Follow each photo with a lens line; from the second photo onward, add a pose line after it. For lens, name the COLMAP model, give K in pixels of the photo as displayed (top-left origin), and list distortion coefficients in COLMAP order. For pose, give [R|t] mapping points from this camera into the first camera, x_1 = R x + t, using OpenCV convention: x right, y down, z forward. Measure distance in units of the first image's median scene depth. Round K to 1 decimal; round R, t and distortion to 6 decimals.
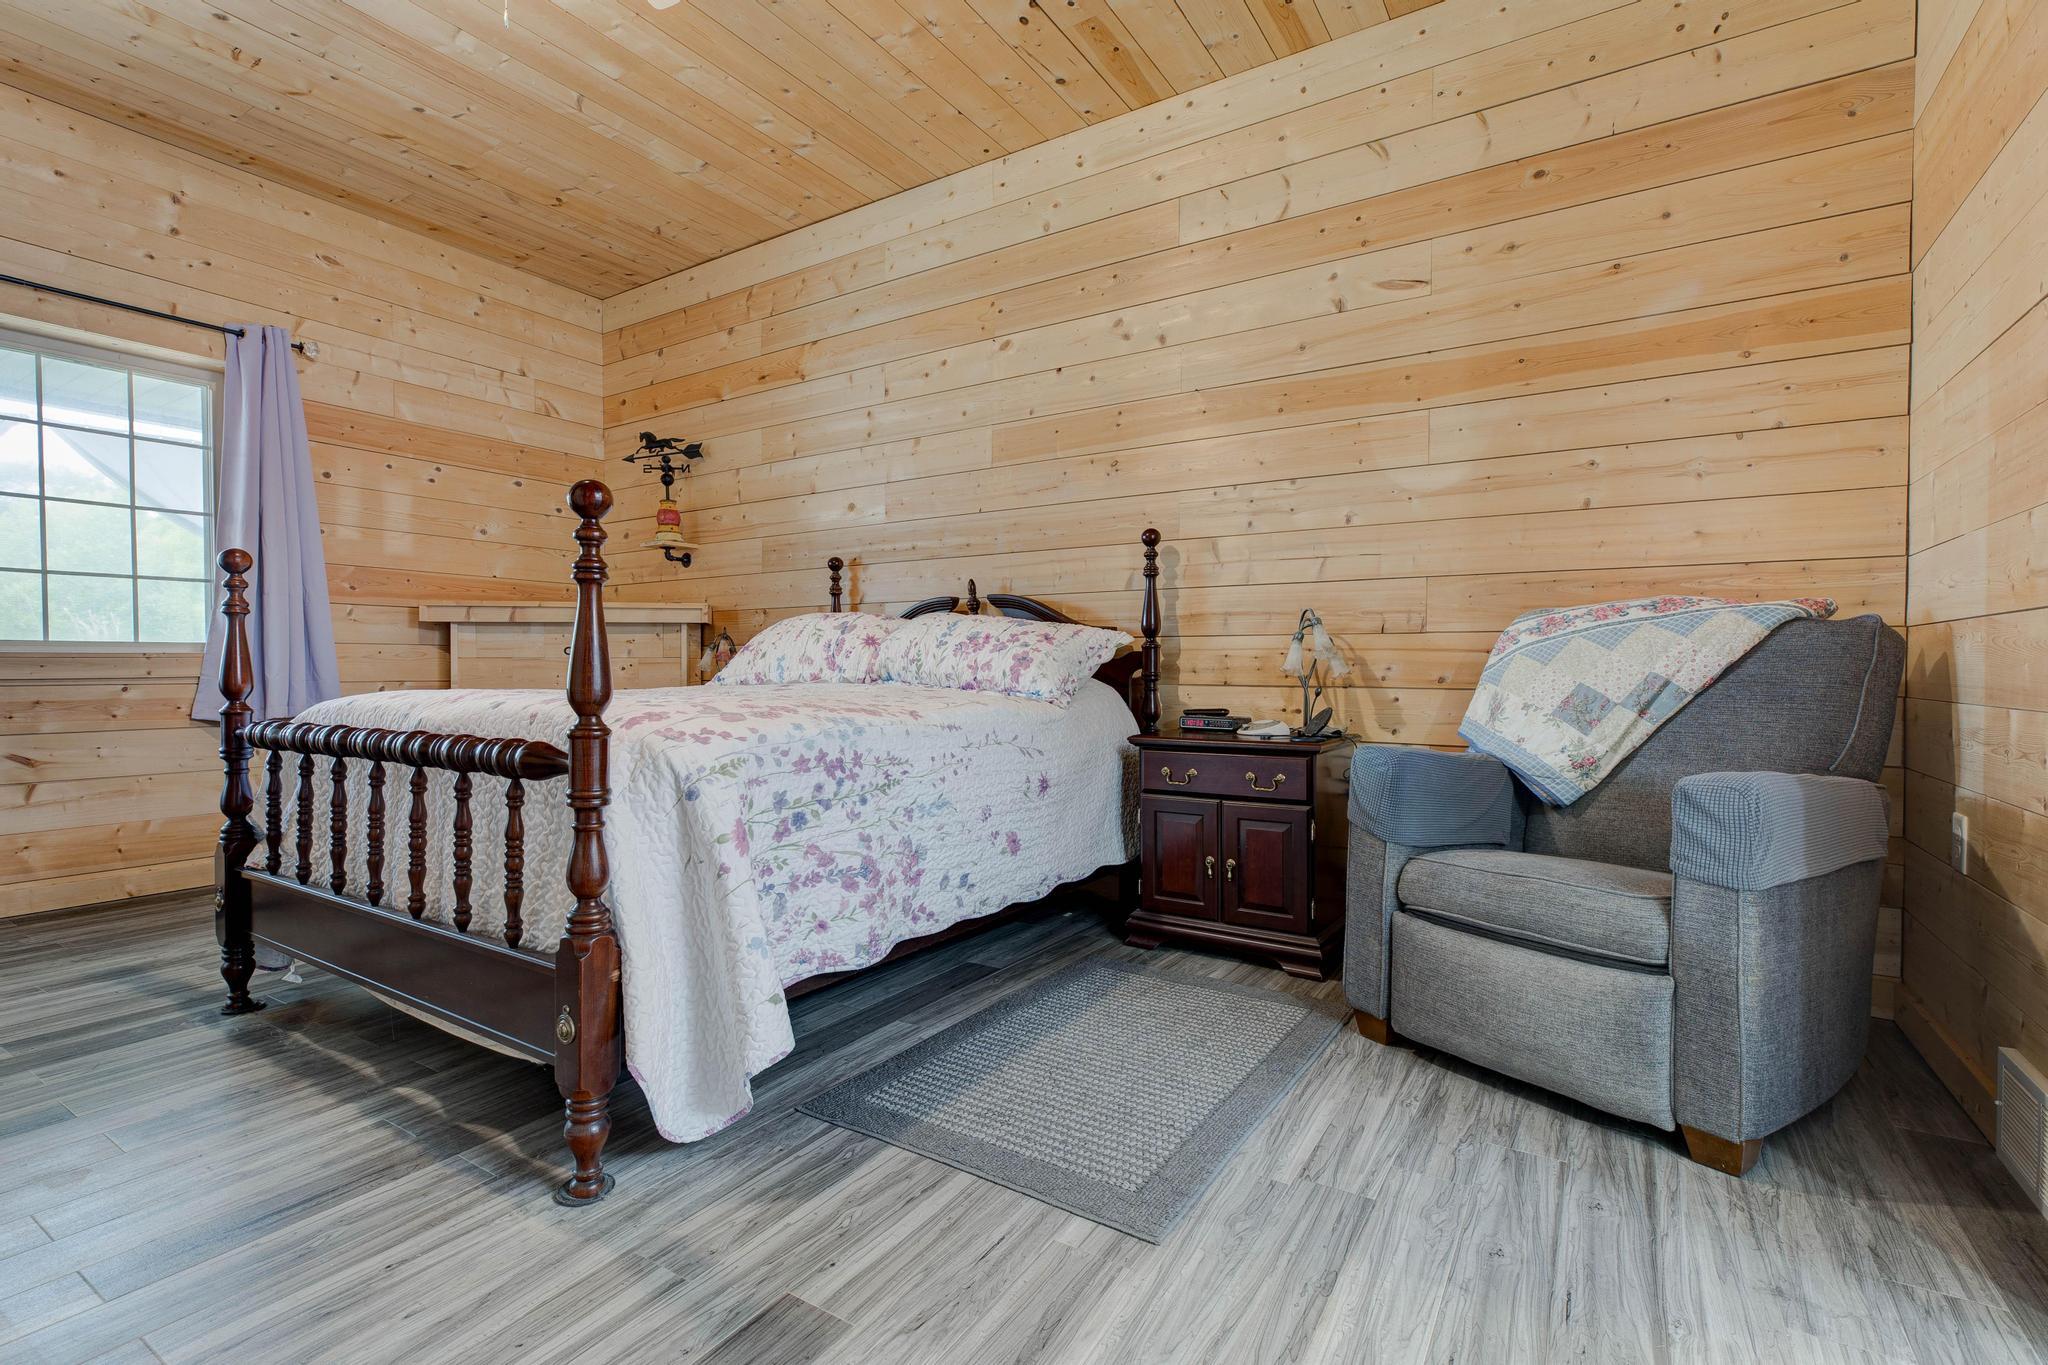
lens RADIAL K [[936.3, 0, 1041.4], [0, 936.3, 678.2], [0, 0, 1]] dist [0.003584, 0.000127]
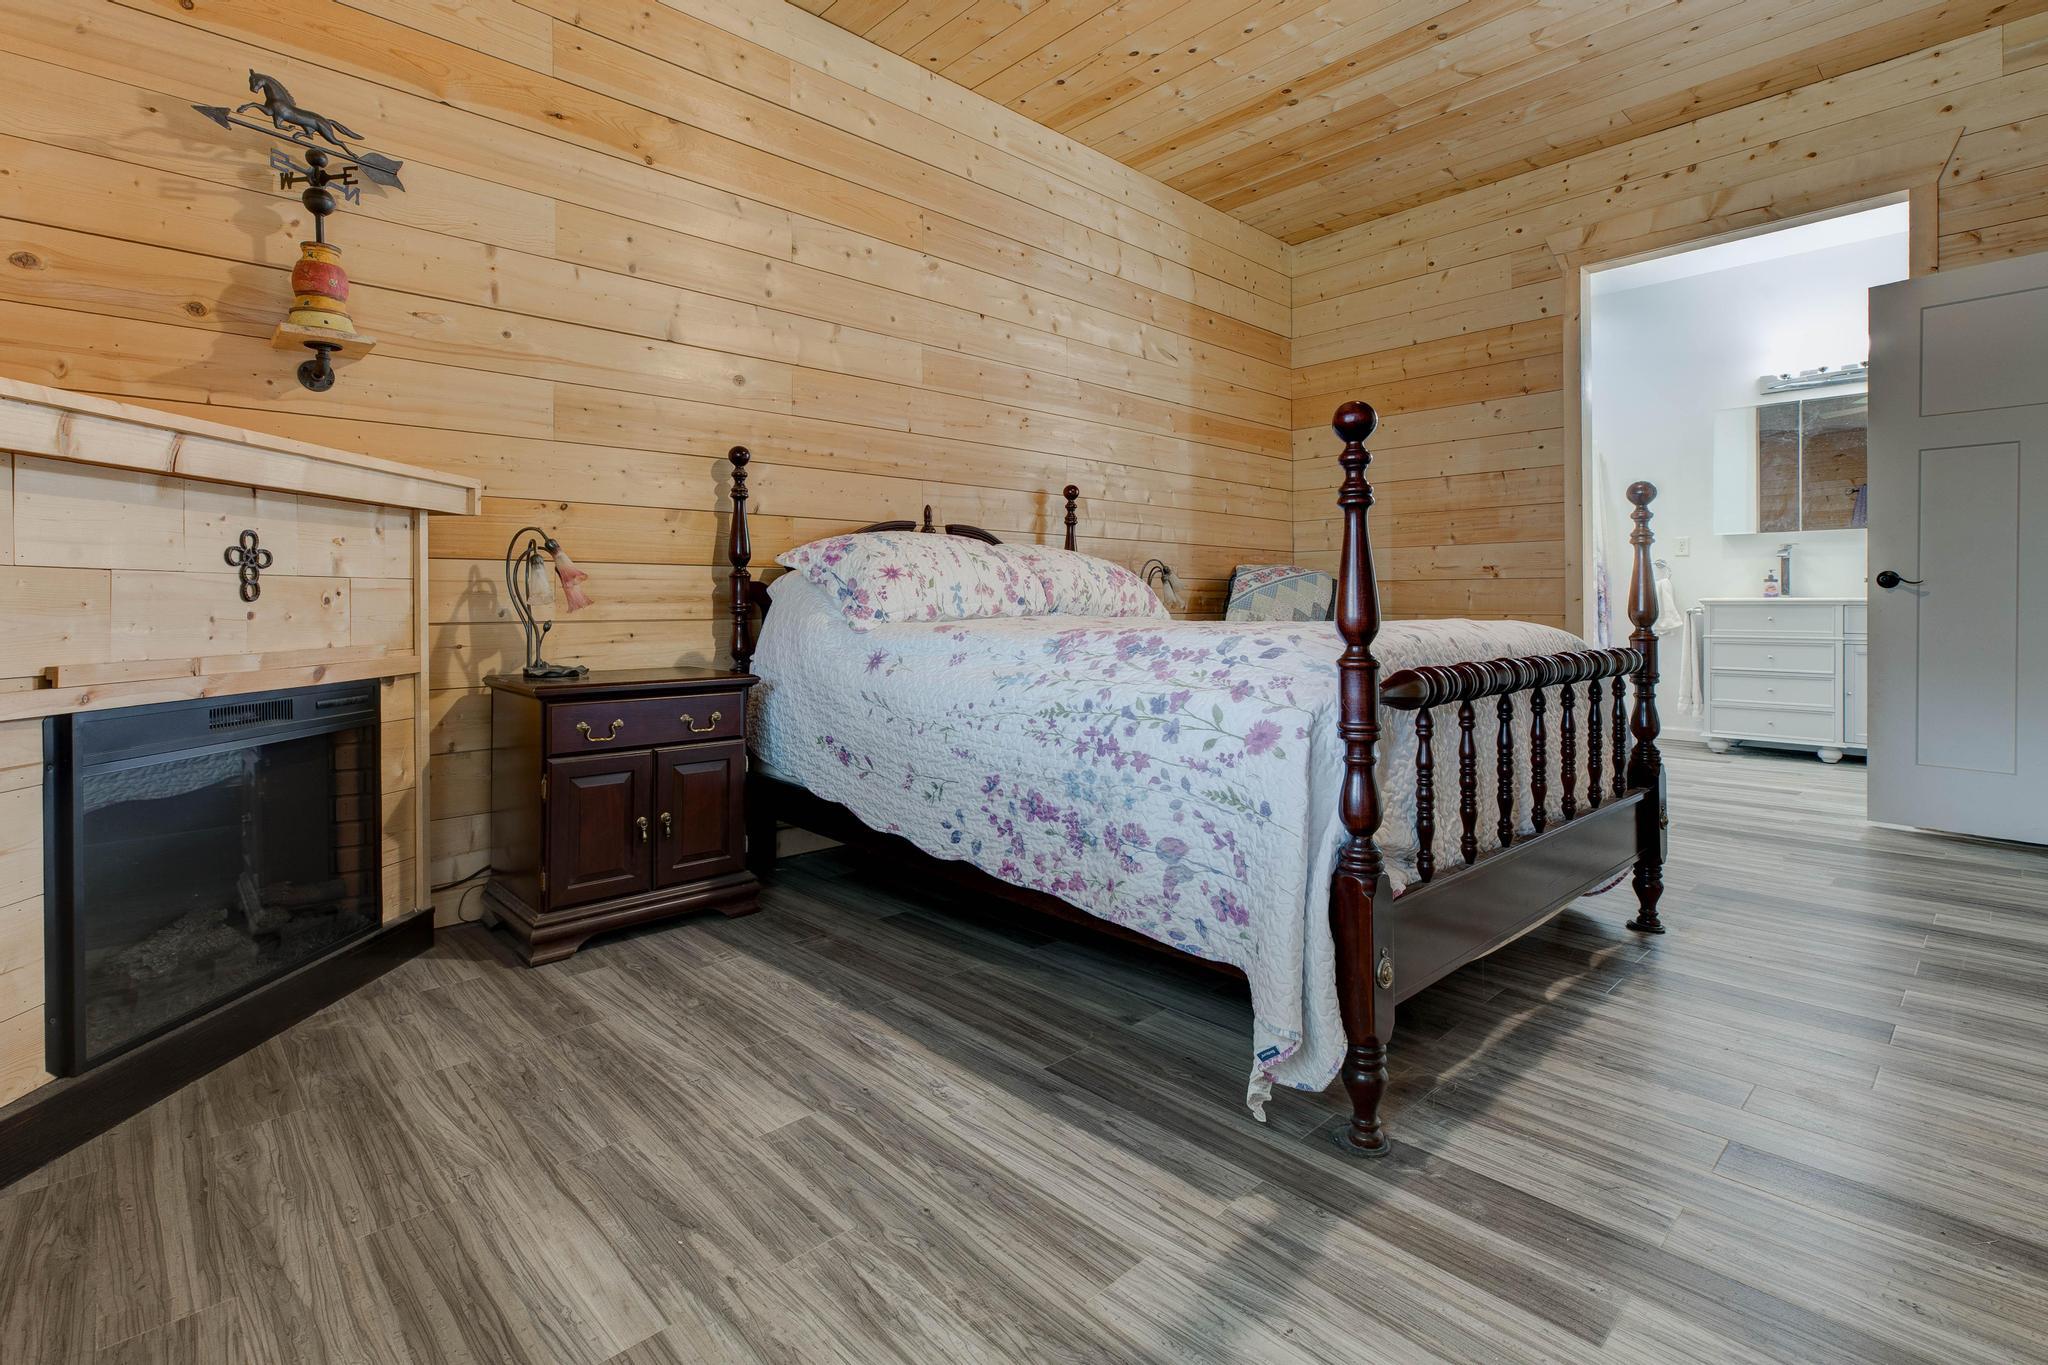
lens RADIAL K [[936.3, 0, 1026.9], [0, 936.3, 600.9], [0, 0, 1]] dist [0.003584, 0.000127]
pose [[0.259493, 0.000009, 0.965745, -1.107807], [0.009927, 0.999947, -0.002676, -0.007204], [-0.965694, 0.010282, 0.259479, 0.768943]]
